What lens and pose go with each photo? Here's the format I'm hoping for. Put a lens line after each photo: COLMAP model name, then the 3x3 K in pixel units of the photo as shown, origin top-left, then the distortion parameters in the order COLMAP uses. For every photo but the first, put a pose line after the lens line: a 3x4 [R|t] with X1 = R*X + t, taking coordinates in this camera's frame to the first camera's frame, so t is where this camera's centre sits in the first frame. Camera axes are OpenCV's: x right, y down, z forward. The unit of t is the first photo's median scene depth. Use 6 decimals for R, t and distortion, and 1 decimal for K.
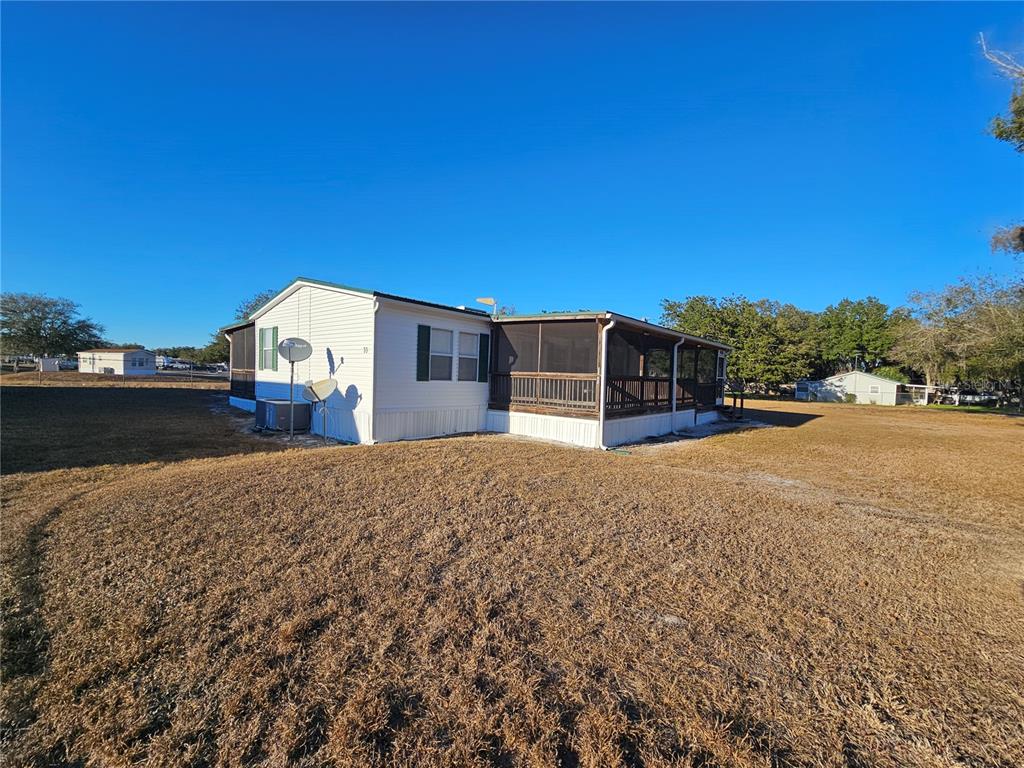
lens RADIAL K [[415.9, 0, 510.4], [0, 415.9, 394.0], [0, 0, 1]] dist [-0.001393, -0.000341]
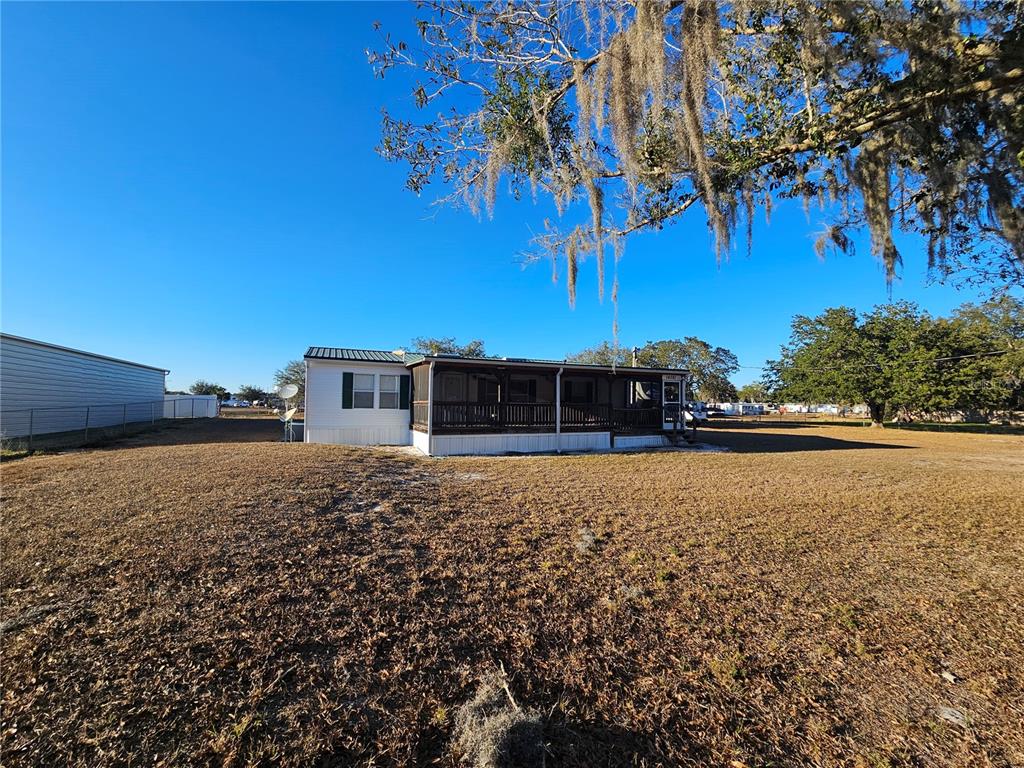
lens RADIAL K [[415.9, 0, 510.4], [0, 415.9, 394.0], [0, 0, 1]] dist [-0.001393, -0.000341]
pose [[0.899264, -0.039589, -0.435611, 0.915321], [0.001046, 0.996087, -0.088368, 0.046766], [0.437405, 0.079010, 0.895787, -0.104154]]
